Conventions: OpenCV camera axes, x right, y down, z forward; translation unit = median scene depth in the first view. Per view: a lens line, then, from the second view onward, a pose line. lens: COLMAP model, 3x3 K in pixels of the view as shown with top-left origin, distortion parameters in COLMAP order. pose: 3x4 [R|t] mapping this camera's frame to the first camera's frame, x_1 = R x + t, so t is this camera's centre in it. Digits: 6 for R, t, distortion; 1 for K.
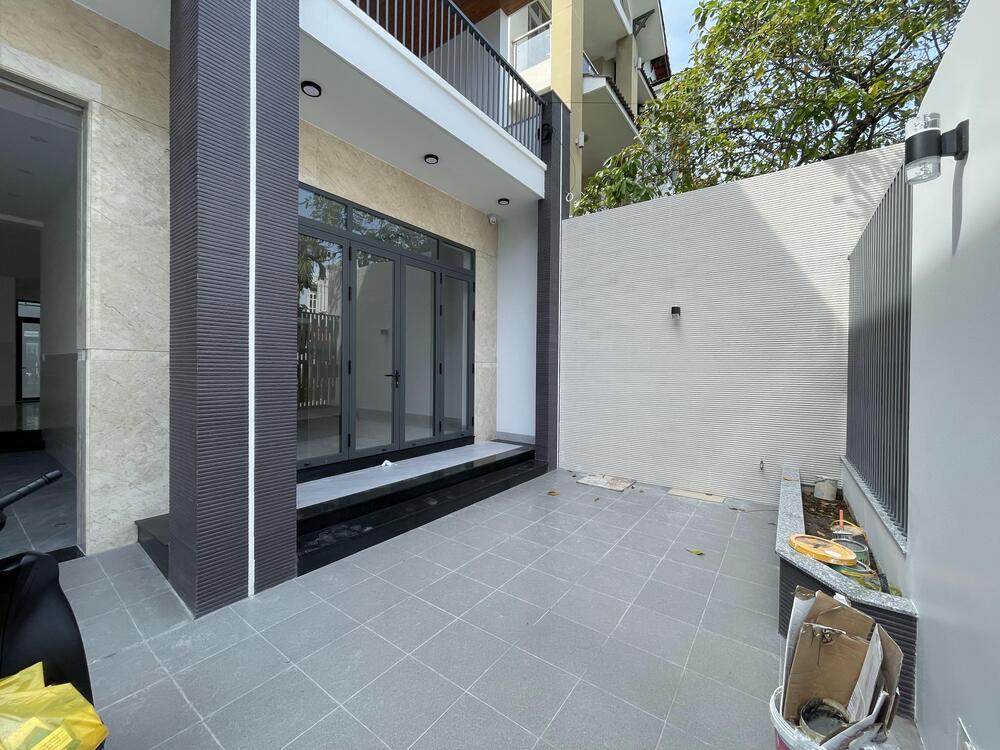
lens RADIAL K [[403.7, 0, 501.5], [0, 403.7, 373.5], [0, 0, 1]] dist [-0.000368, -0.000036]
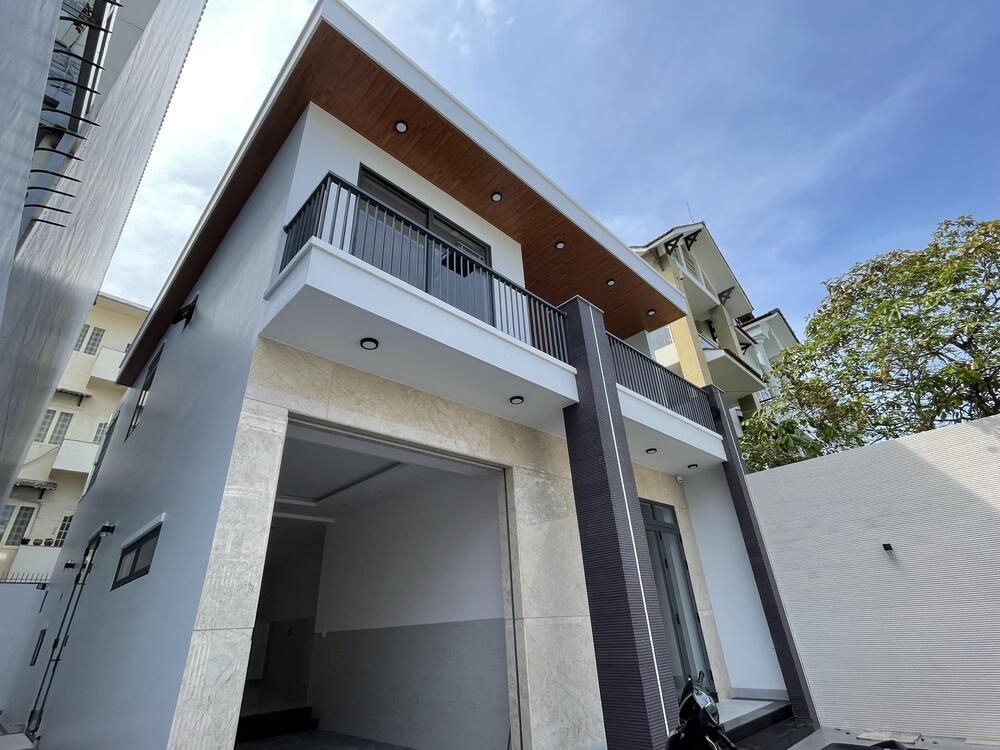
lens RADIAL K [[475.1, 0, 498.7], [0, 475.1, 375.8], [0, 0, 1]] dist [-0.000126, -0.000352]
pose [[0.982378, -0.139251, -0.124673, -0.361281], [0.062744, 0.874022, -0.481818, 0.000447], [0.176061, 0.465504, 0.867357, -0.511664]]
